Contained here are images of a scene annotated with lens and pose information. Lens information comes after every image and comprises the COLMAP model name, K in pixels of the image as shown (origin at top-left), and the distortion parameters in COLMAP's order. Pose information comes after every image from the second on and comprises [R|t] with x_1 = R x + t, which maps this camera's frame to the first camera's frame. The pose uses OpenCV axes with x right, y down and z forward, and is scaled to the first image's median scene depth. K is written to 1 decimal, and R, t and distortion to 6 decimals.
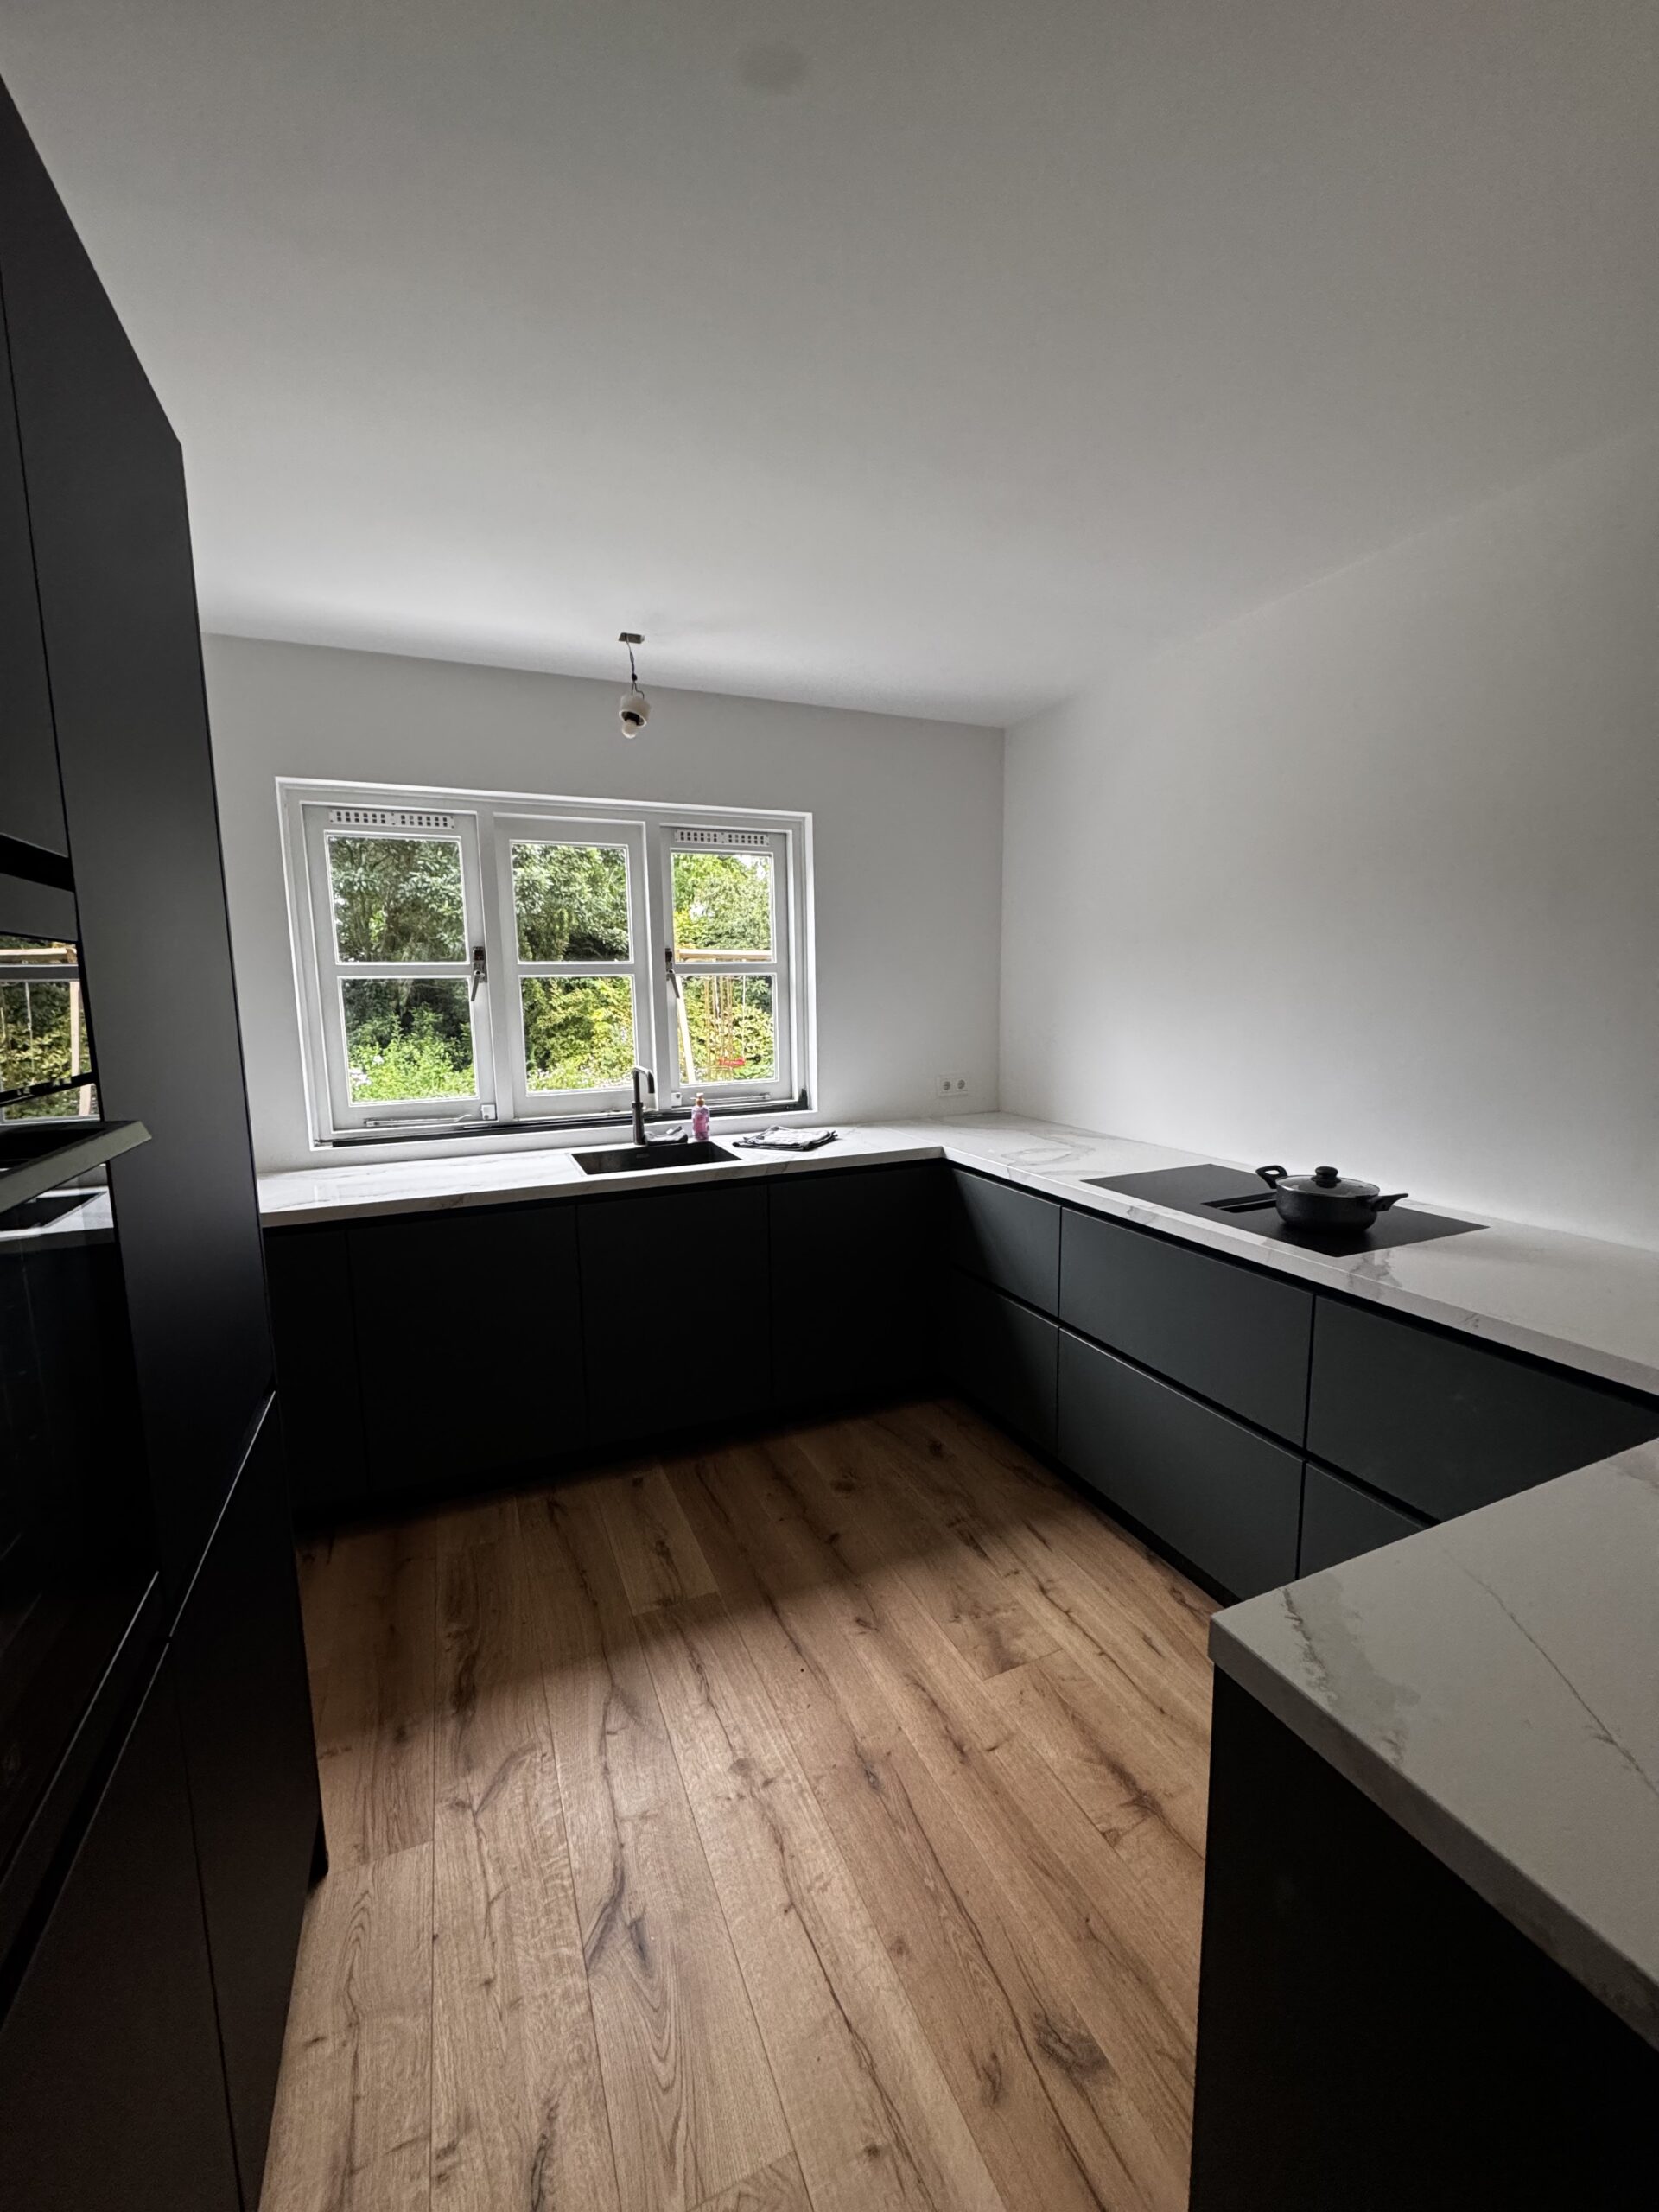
lens RADIAL K [[879.9, 0, 829.5], [0, 879.9, 1106.0], [0, 0, 1]] dist [-0.001090, 0.000454]
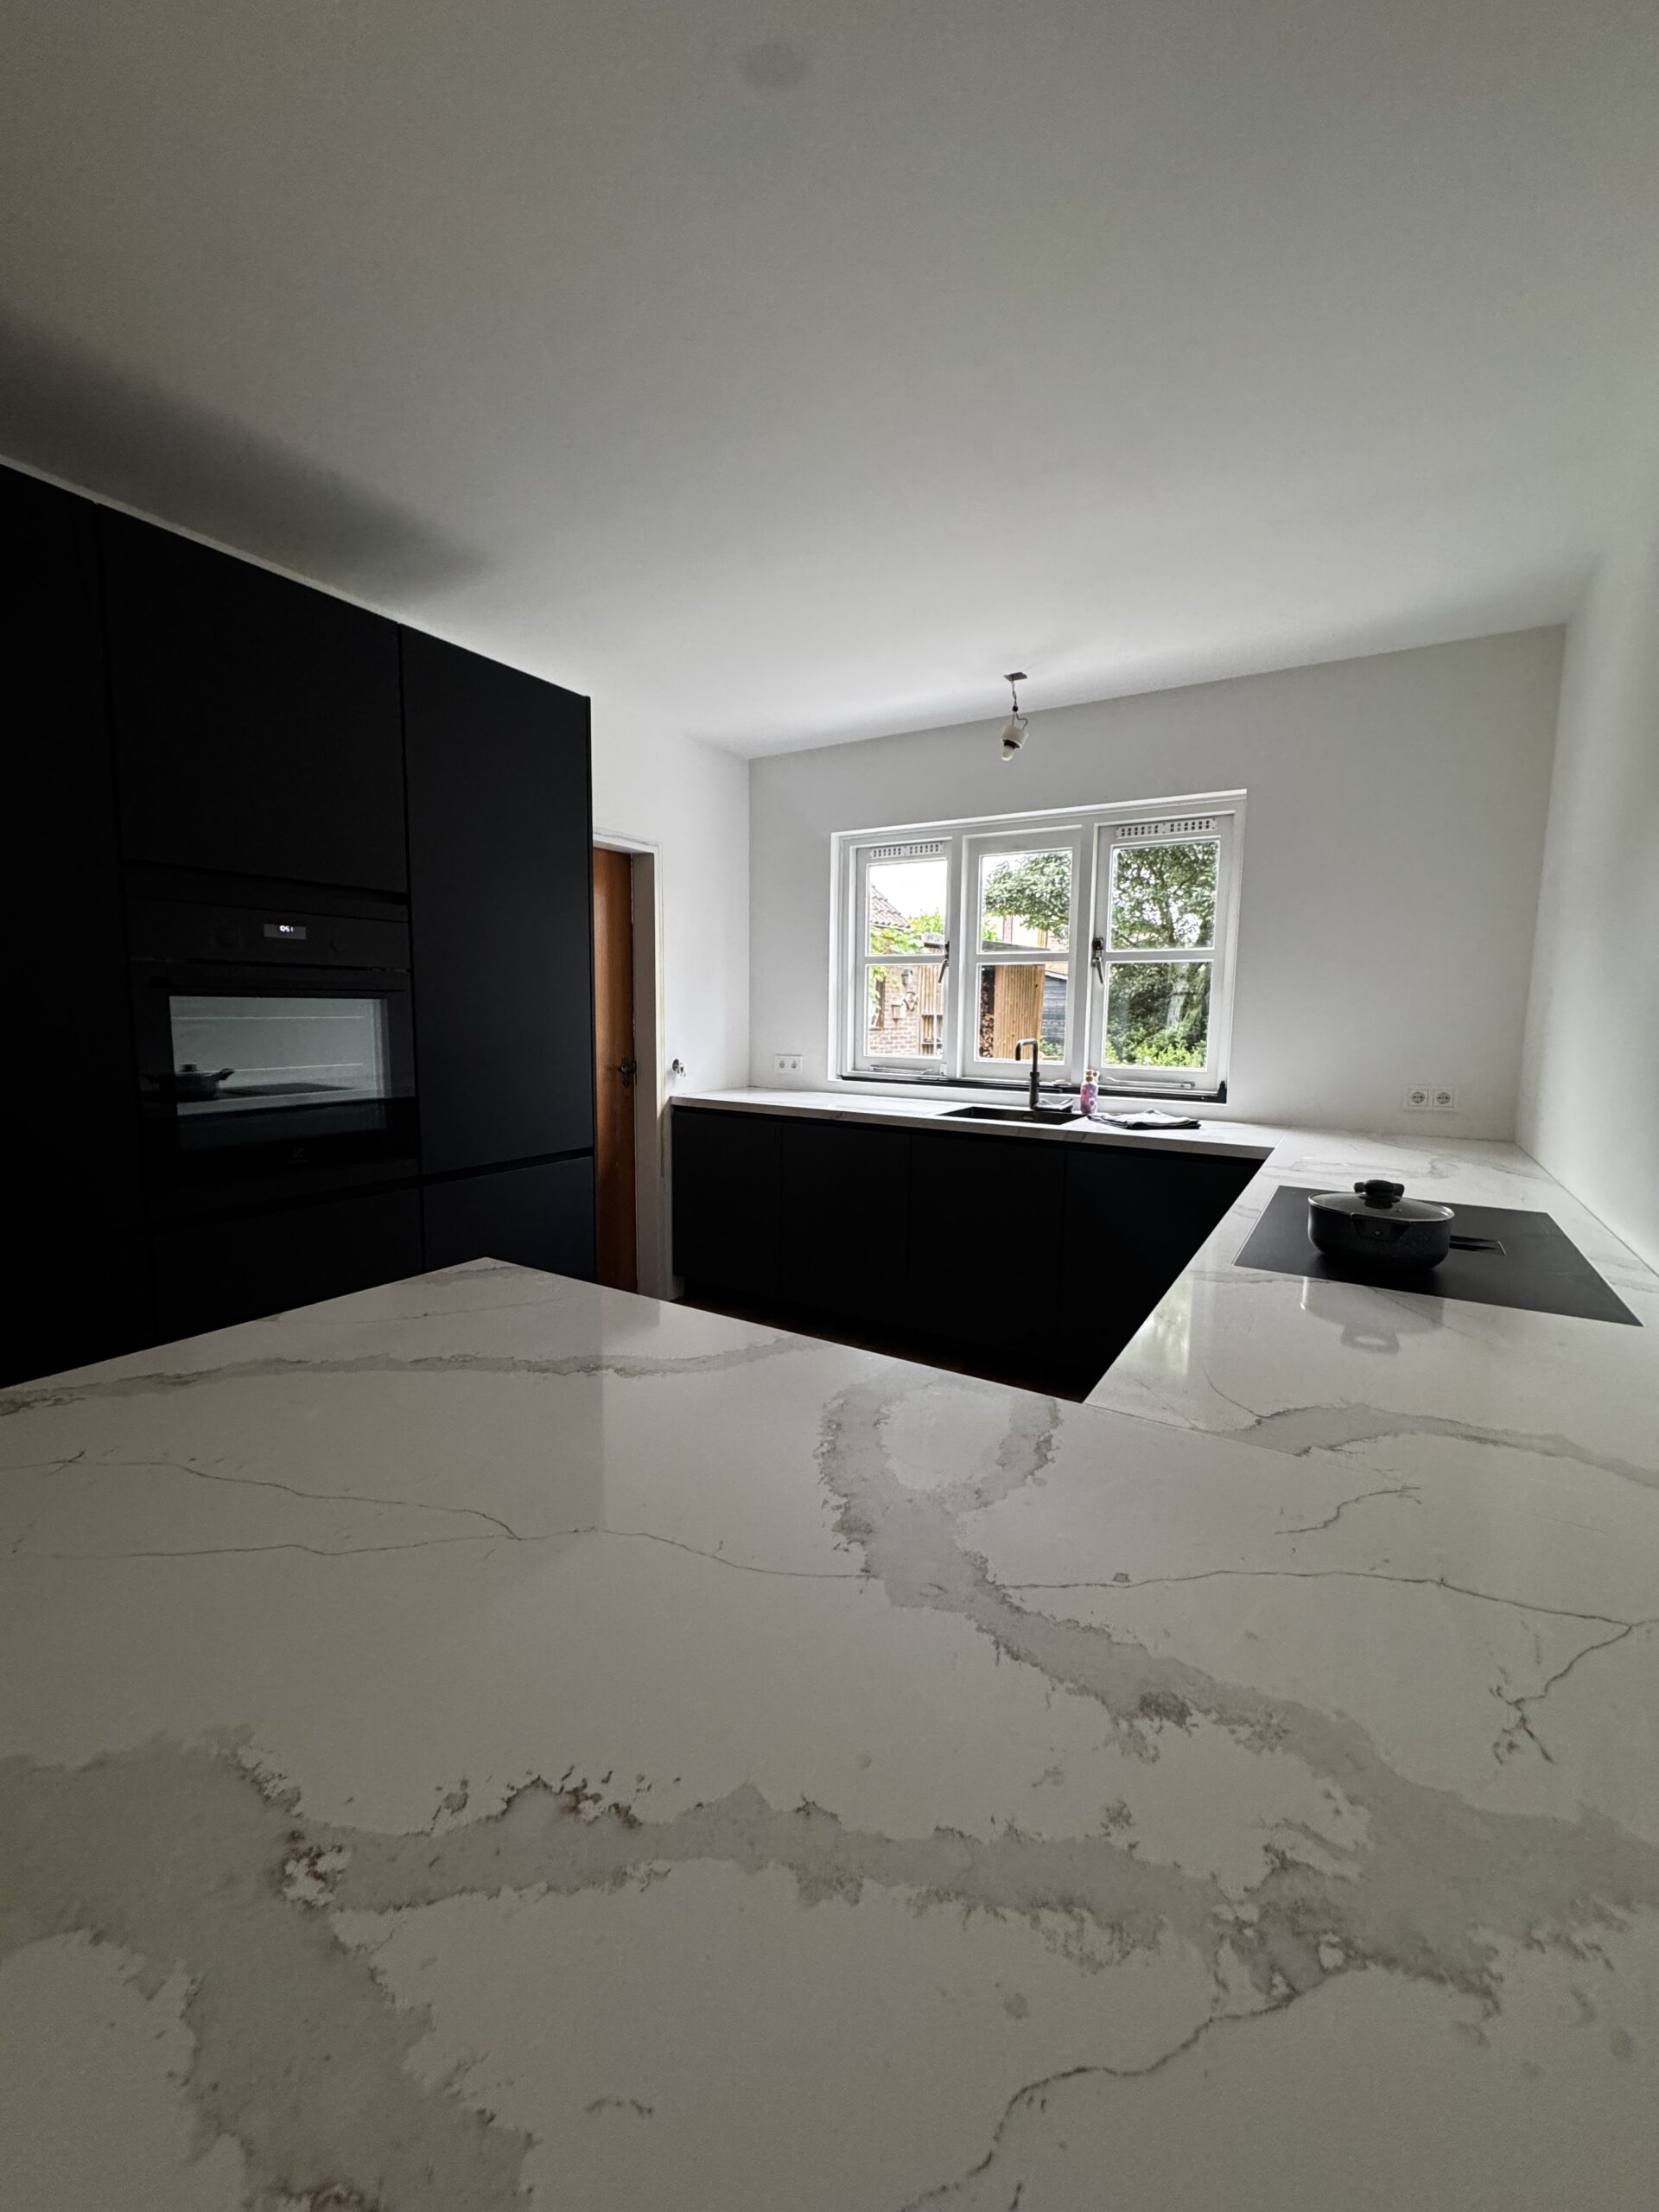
lens RADIAL K [[879.9, 0, 829.5], [0, 879.9, 1106.0], [0, 0, 1]] dist [-0.001090, 0.000454]
pose [[0.571857, 0.115179, -0.812227, 0.581939], [-0.132631, 0.990050, 0.047015, 0.021952], [0.809560, 0.080841, 0.581444, 0.123902]]
